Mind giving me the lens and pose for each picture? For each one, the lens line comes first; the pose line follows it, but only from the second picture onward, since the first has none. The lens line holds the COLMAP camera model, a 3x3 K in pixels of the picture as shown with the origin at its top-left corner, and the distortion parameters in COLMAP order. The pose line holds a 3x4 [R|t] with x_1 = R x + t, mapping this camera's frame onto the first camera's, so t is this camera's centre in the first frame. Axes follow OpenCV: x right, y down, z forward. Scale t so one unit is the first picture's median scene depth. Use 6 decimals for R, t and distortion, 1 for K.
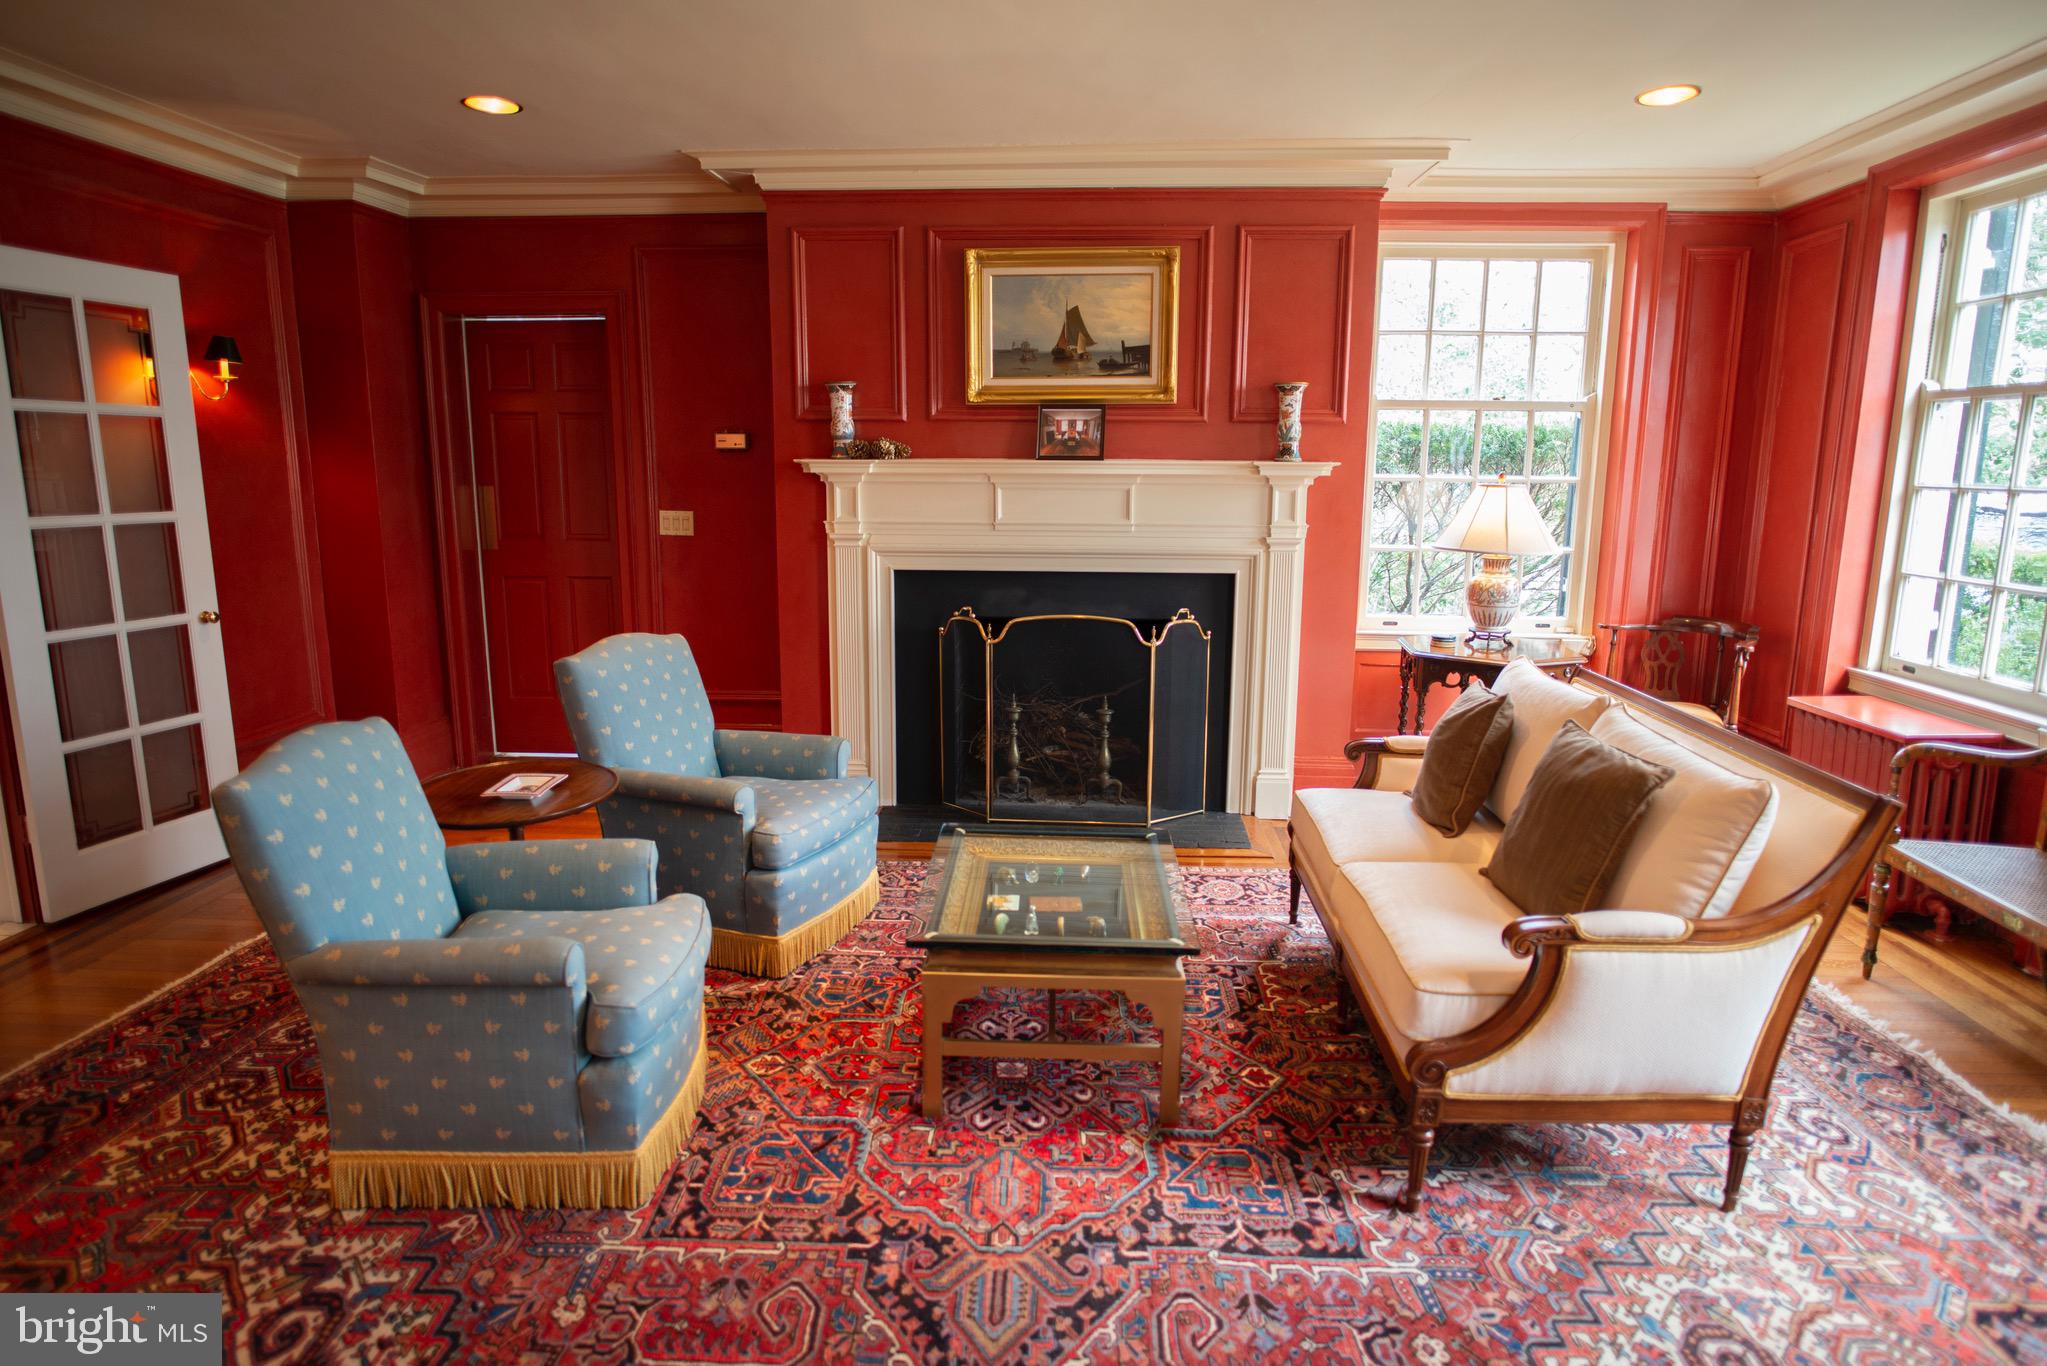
lens RADIAL K [[1174.2, 0, 1023.5], [0, 1174.2, 683.0], [0, 0, 1]] dist [-0.044177, 0.018513]
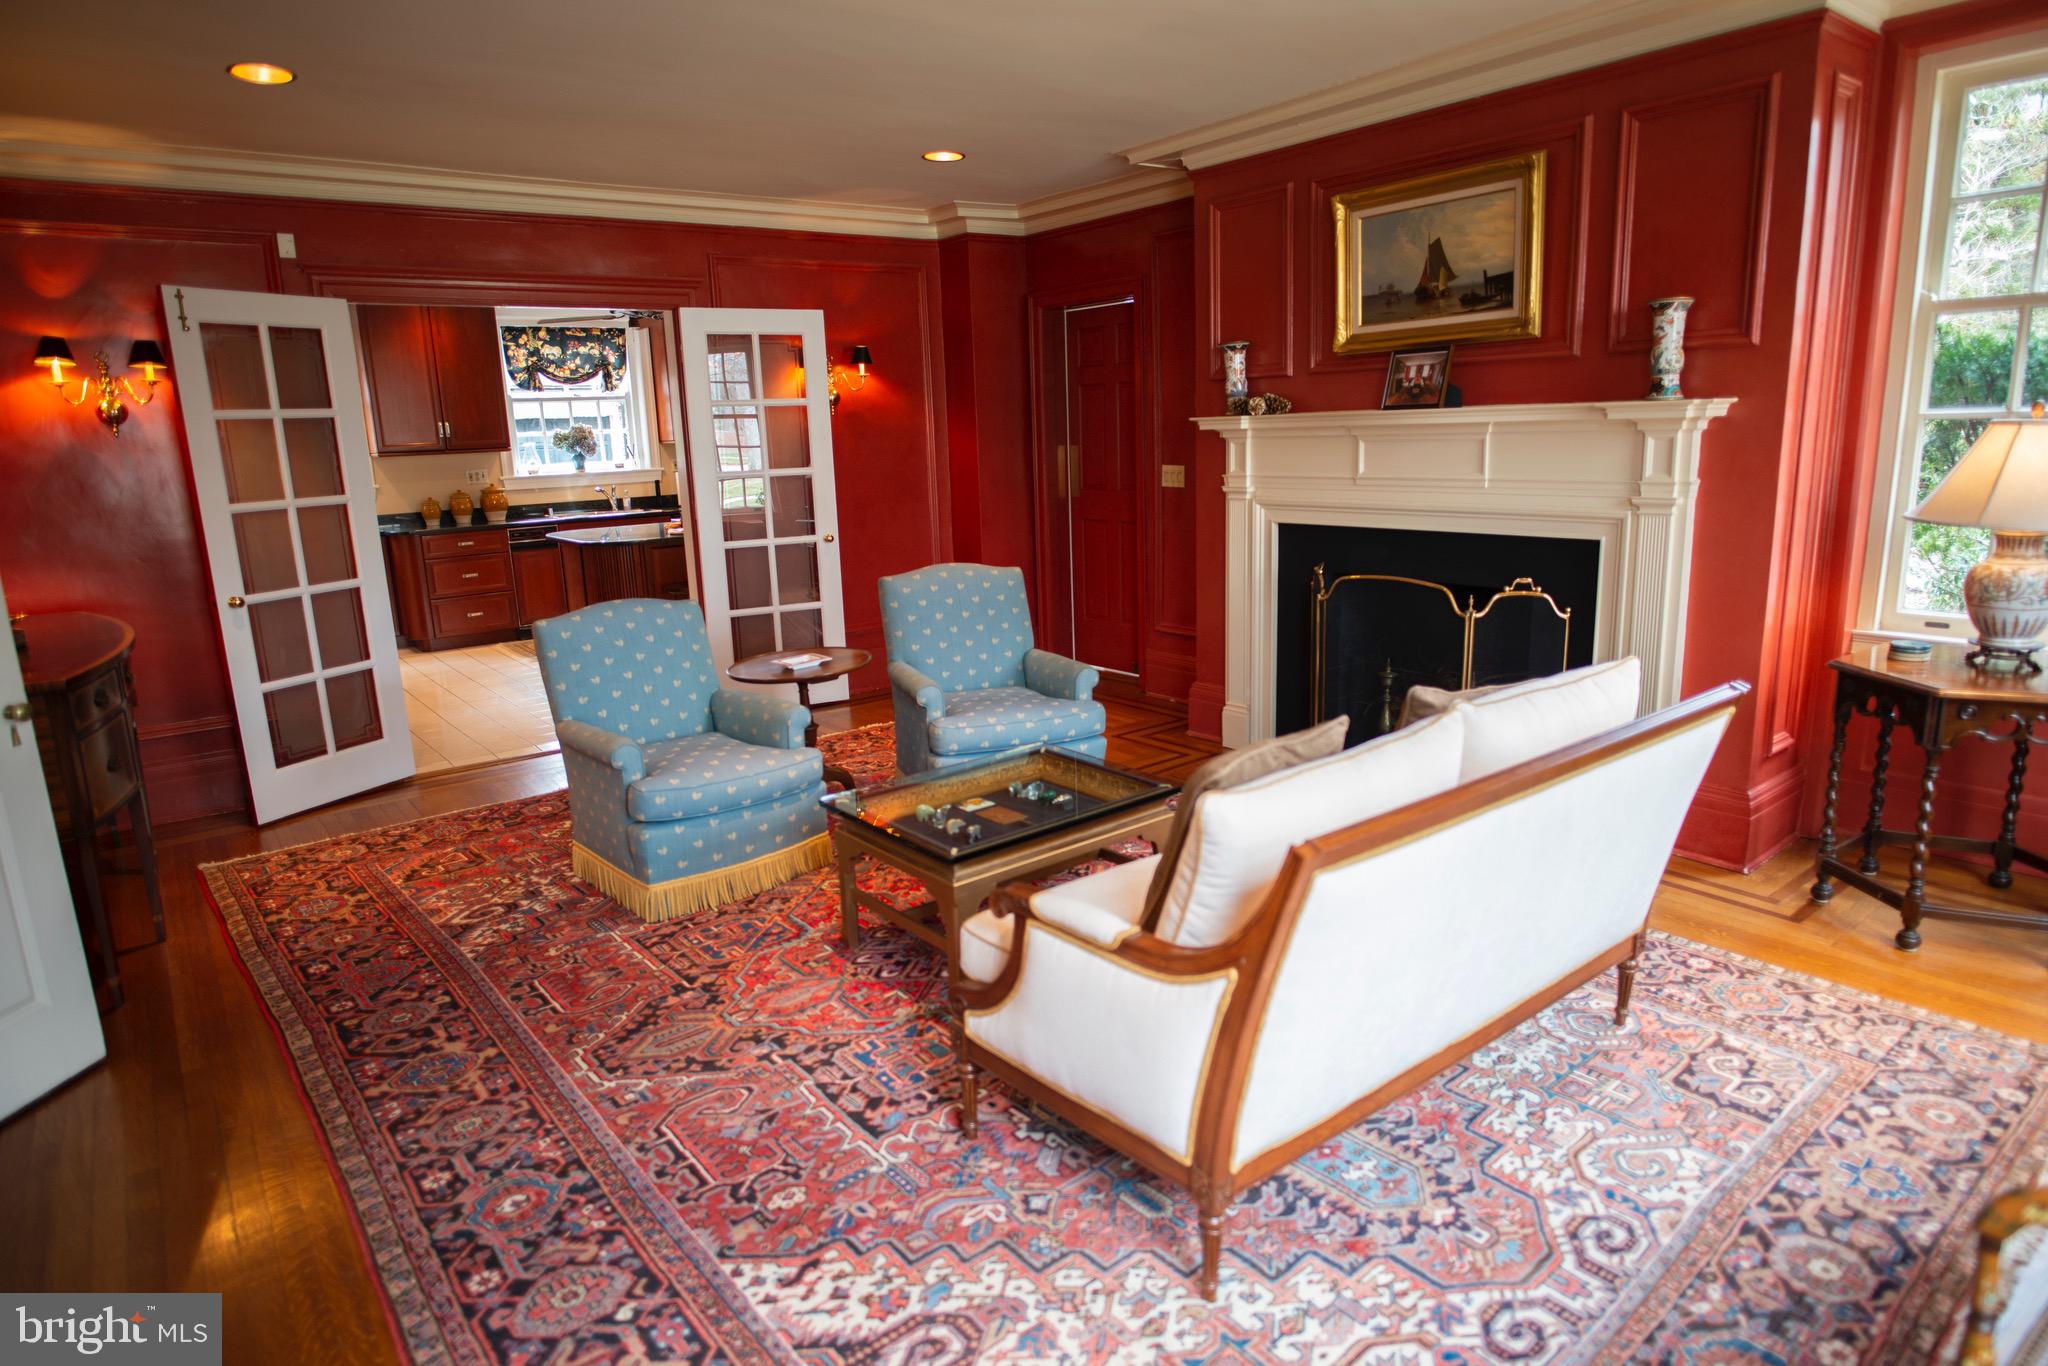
lens RADIAL K [[1174.8, 0, 1024.0], [0, 1174.8, 683.0], [0, 0, 1]] dist [-0.044177, 0.018513]
pose [[0.657497, 0.130346, -0.742097, 0.556600], [-0.101613, 0.991264, 0.084082, -0.022825], [0.746574, 0.020123, 0.664998, 0.167197]]
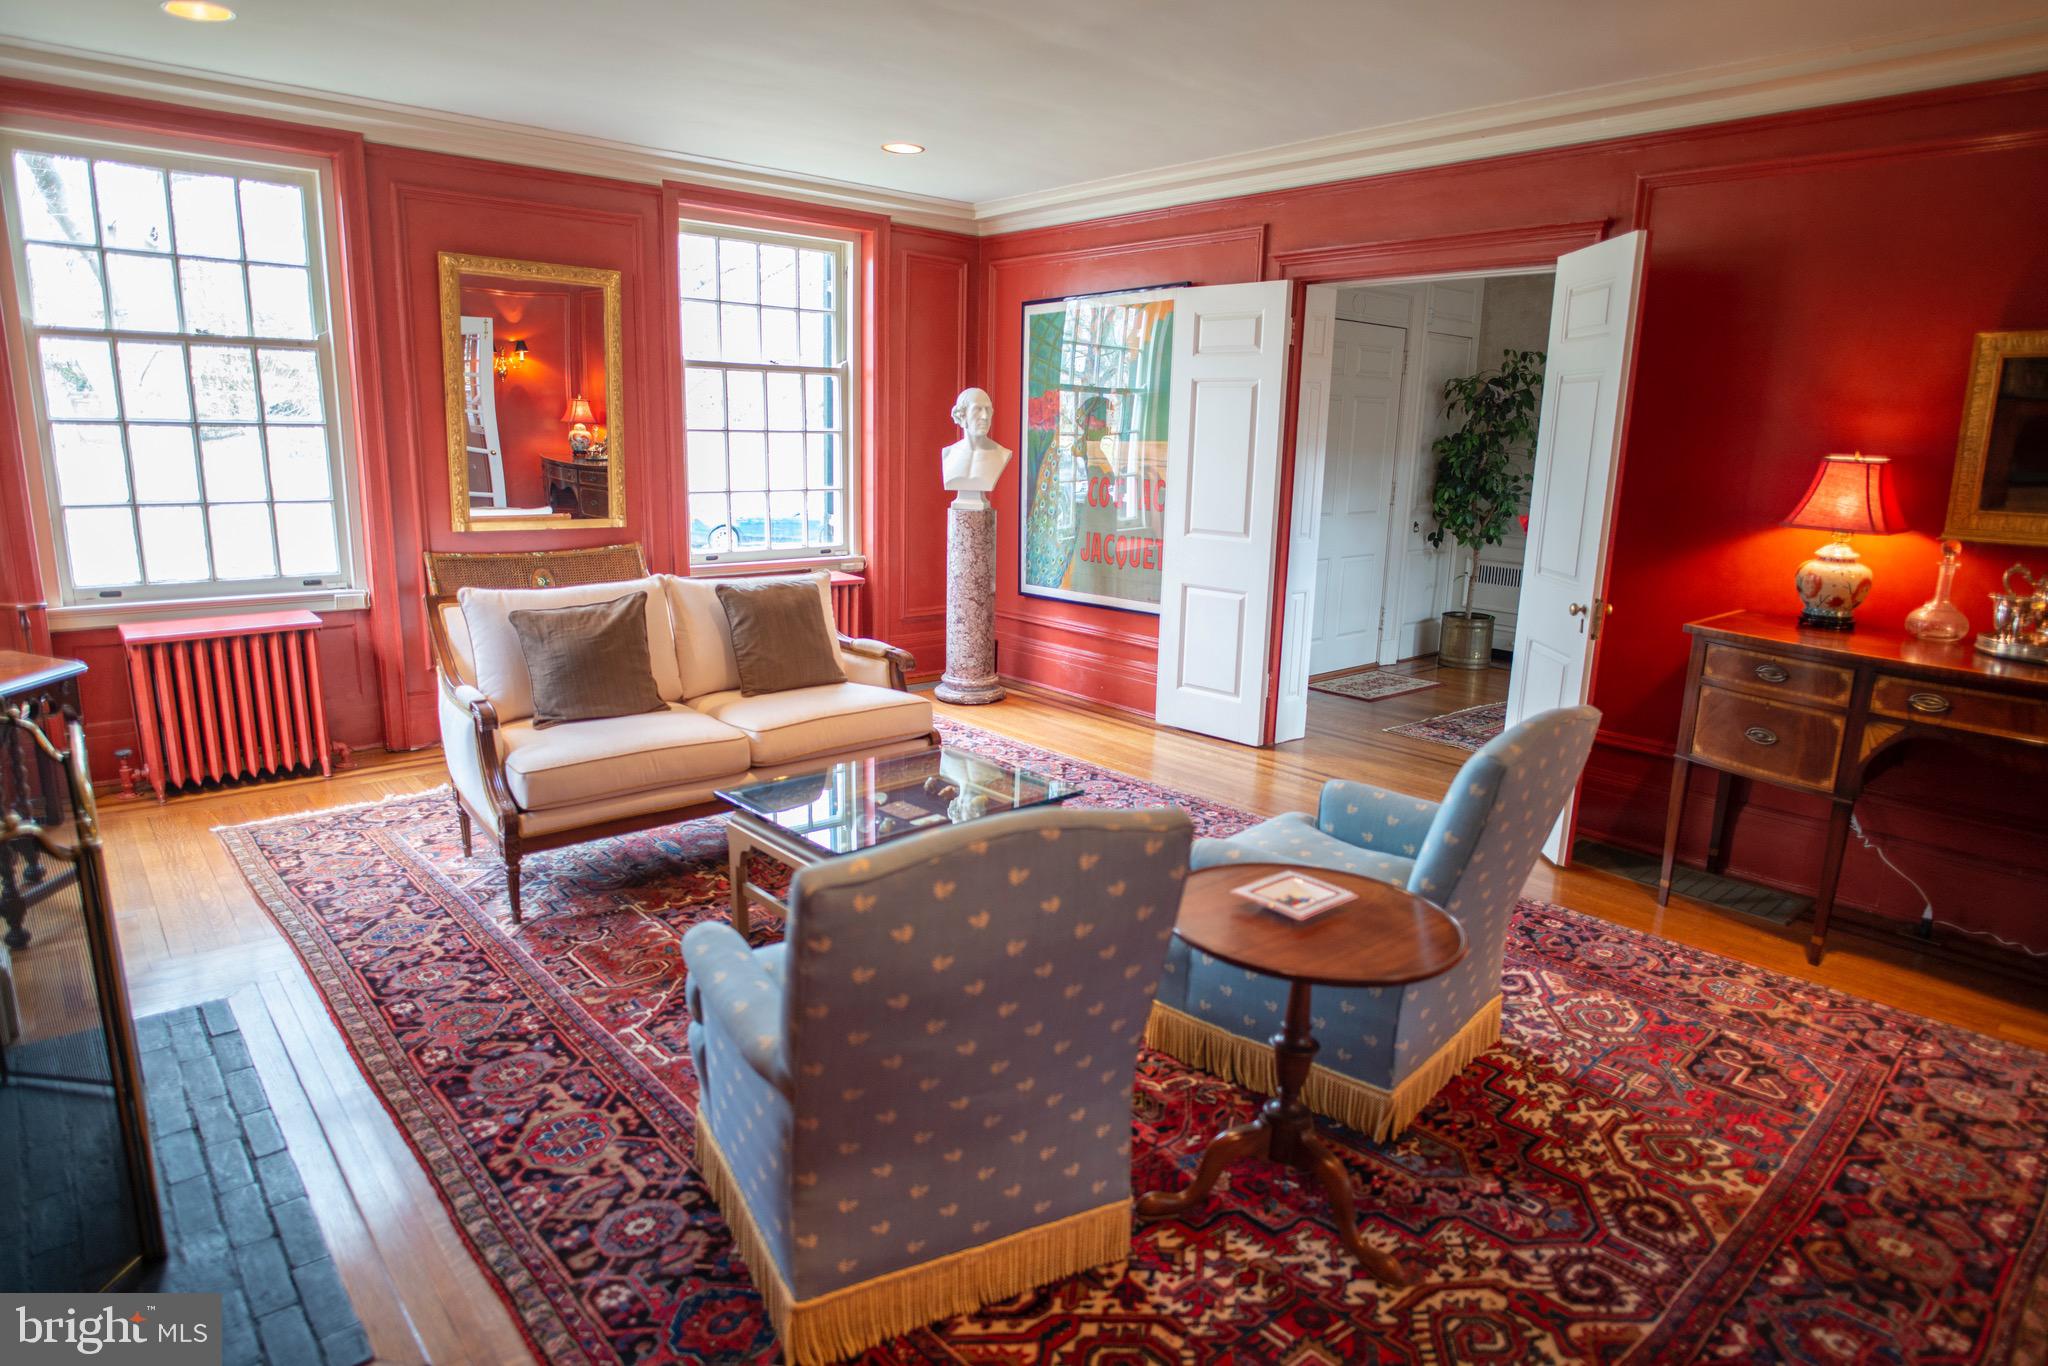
lens RADIAL K [[1174.8, 0, 1024.0], [0, 1174.8, 683.0], [0, 0, 1]] dist [-0.044177, 0.018513]
pose [[-0.697807, -0.175640, 0.694418, -0.526277], [0.104300, 0.934222, 0.341103, -0.193580], [-0.708652, 0.310452, -0.633587, 1.026292]]
